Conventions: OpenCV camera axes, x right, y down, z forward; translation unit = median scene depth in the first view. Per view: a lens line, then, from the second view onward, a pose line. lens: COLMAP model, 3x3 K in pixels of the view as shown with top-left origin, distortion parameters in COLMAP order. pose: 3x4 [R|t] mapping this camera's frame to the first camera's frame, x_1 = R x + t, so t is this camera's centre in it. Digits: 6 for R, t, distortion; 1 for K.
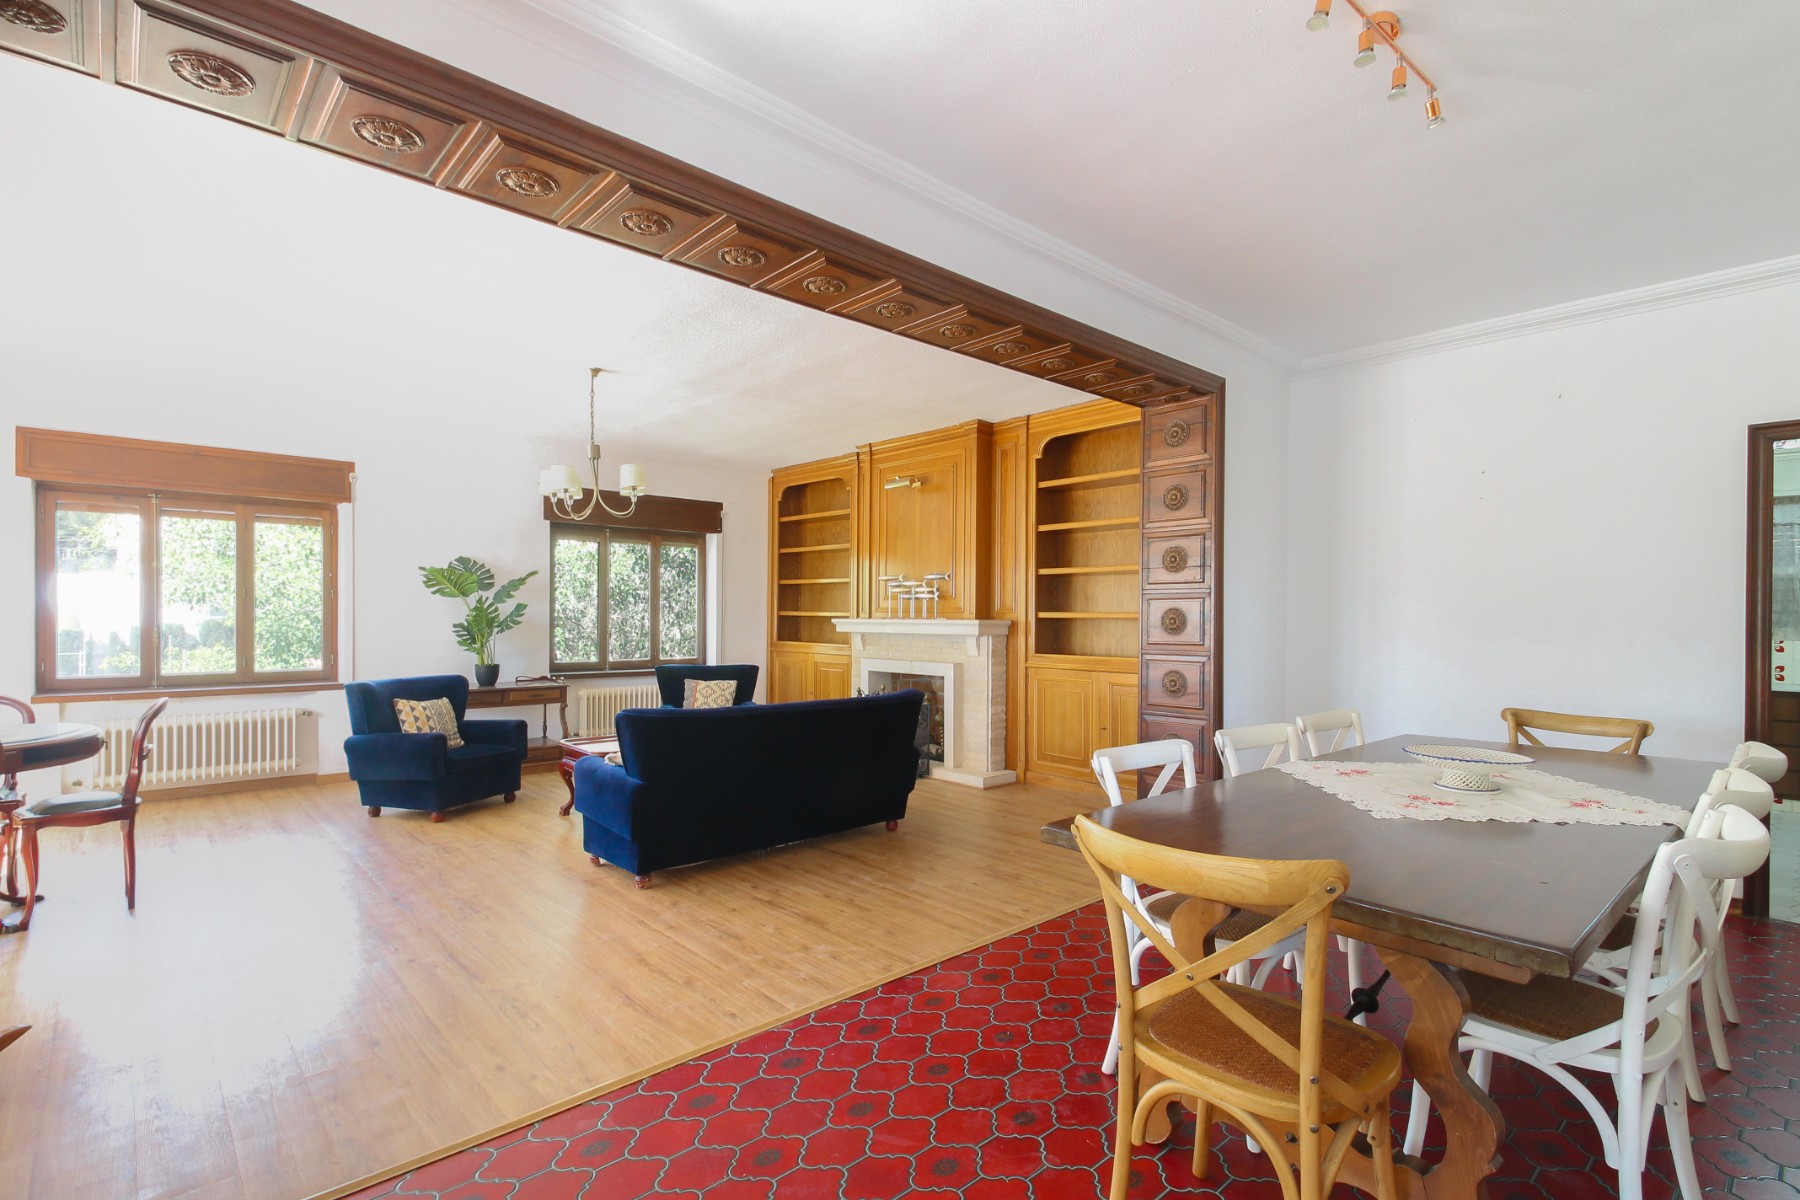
lens RADIAL K [[848.5, 0, 904.8], [0, 848.5, 611.9], [0, 0, 1]] dist [0.016237, -0.005427]
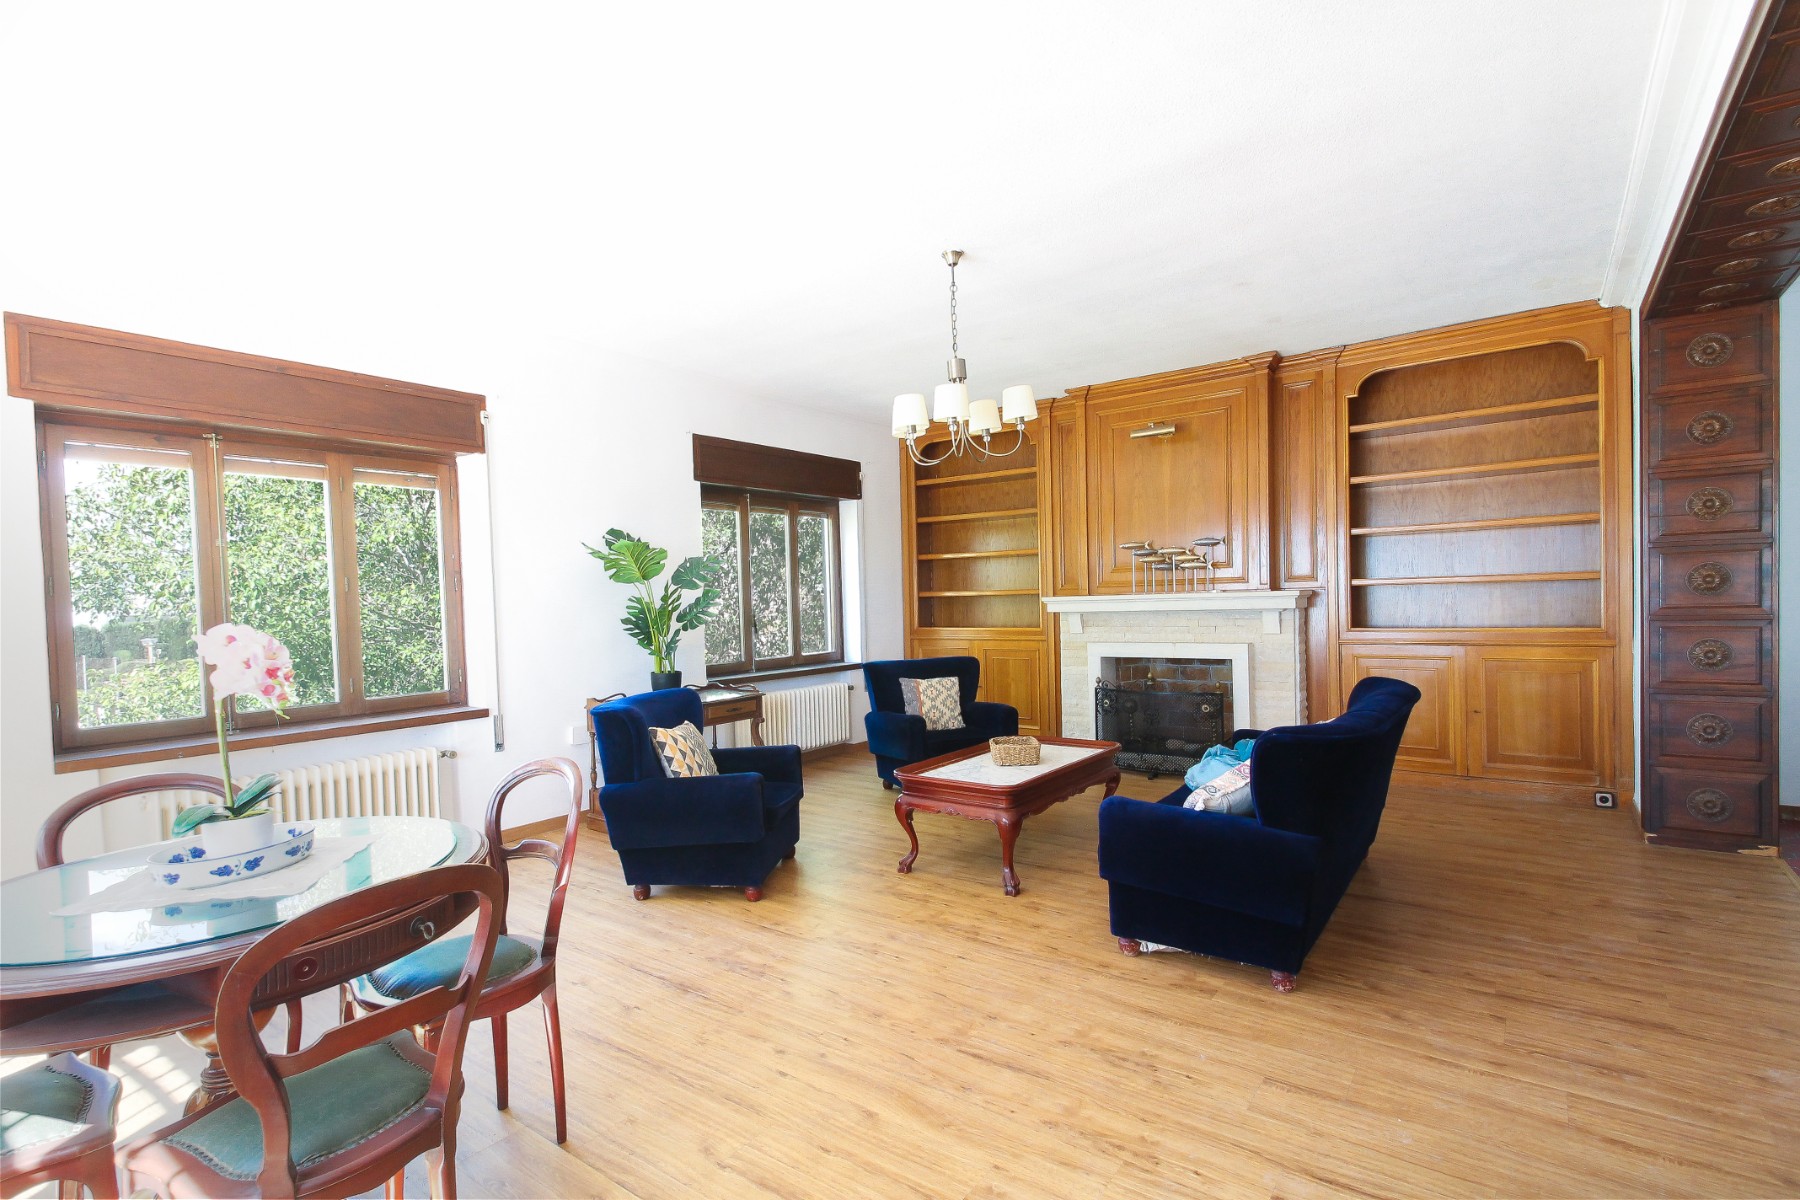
lens RADIAL K [[848.5, 0, 900.2], [0, 848.5, 611.9], [0, 0, 1]] dist [0.016237, -0.005427]
pose [[0.982078, -0.036417, 0.184922, -0.488574], [0.032650, 0.999194, 0.023372, -0.002022], [-0.185624, -0.016916, 0.982475, 0.265066]]
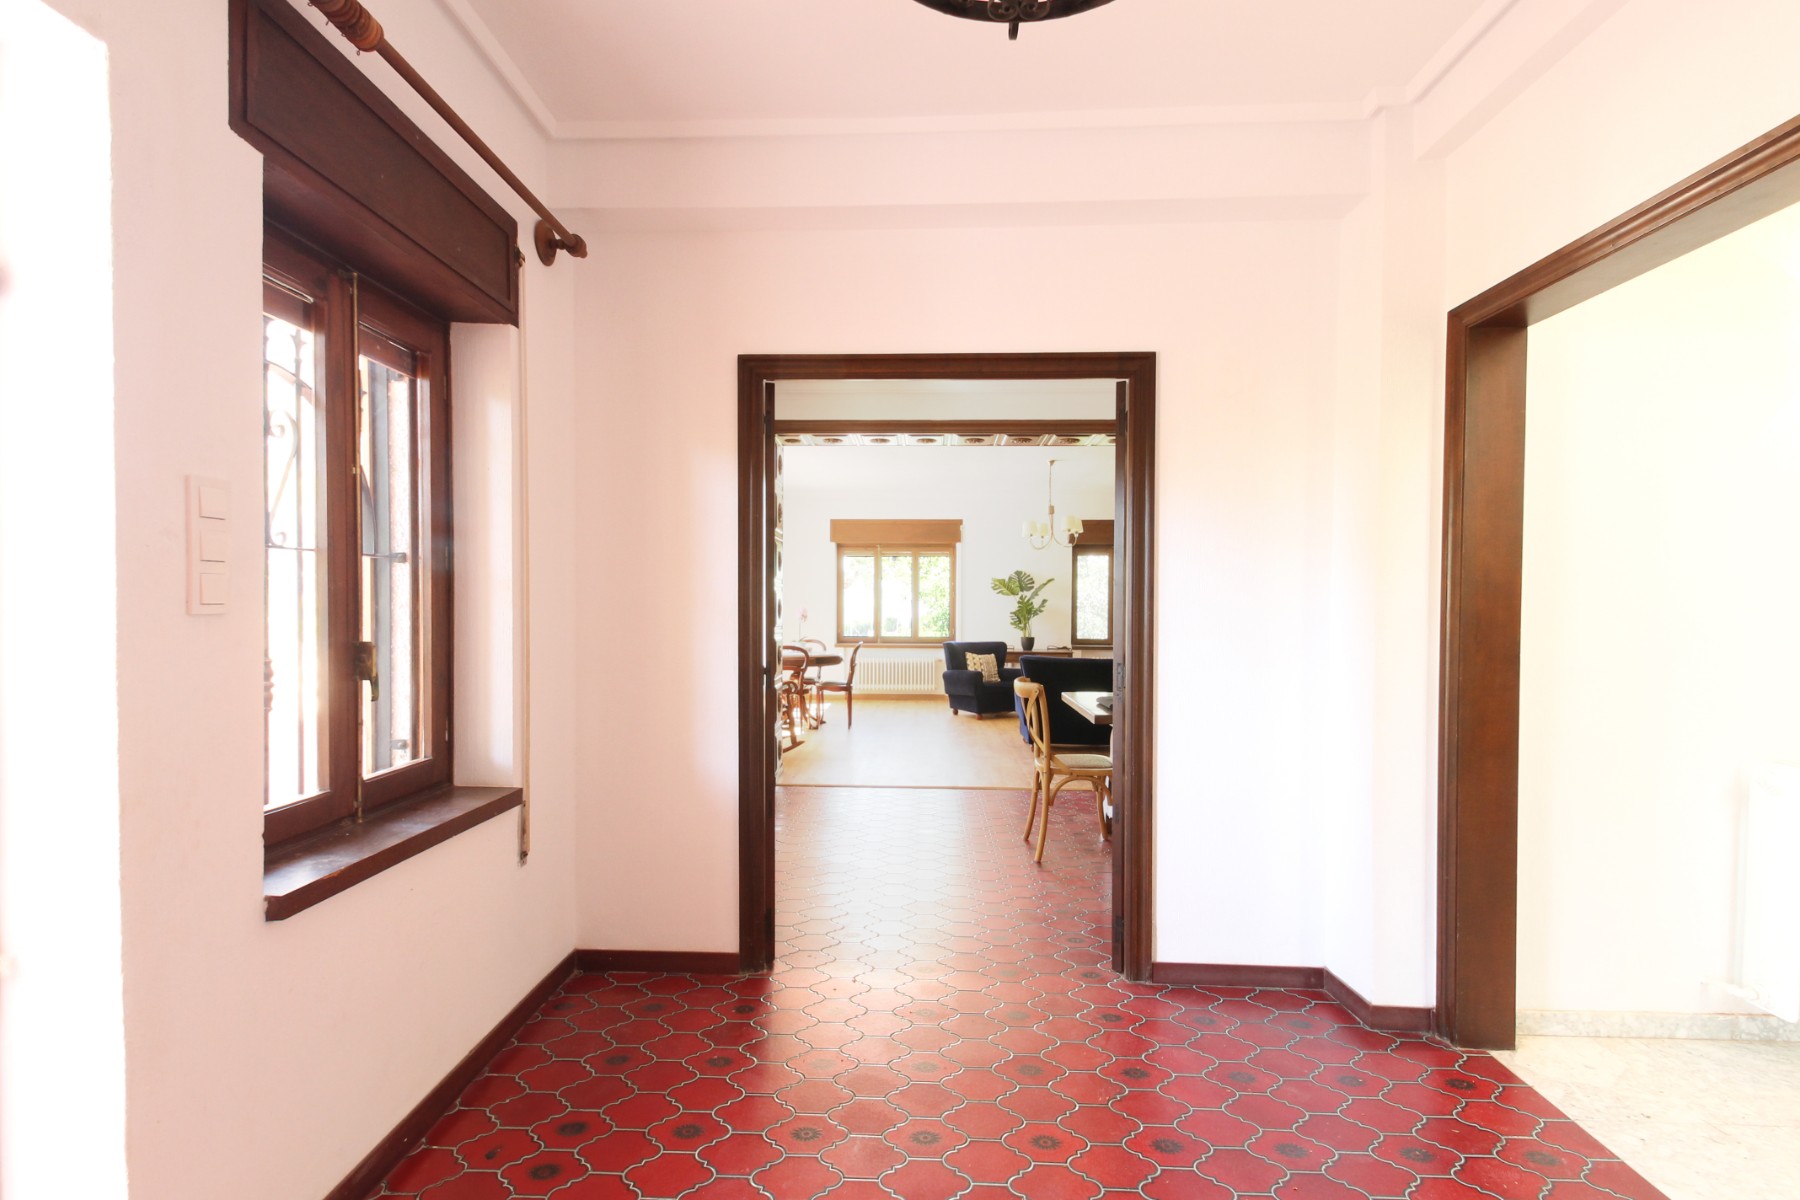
lens RADIAL K [[848.5, 0, 900.3], [0, 848.5, 605.2], [0, 0, 1]] dist [0.016237, -0.005427]
pose [[0.711813, 0.001210, -0.702368, 0.537145], [0.000599, 0.999997, 0.002330, -0.002949], [0.702369, -0.002079, 0.711810, -0.362361]]
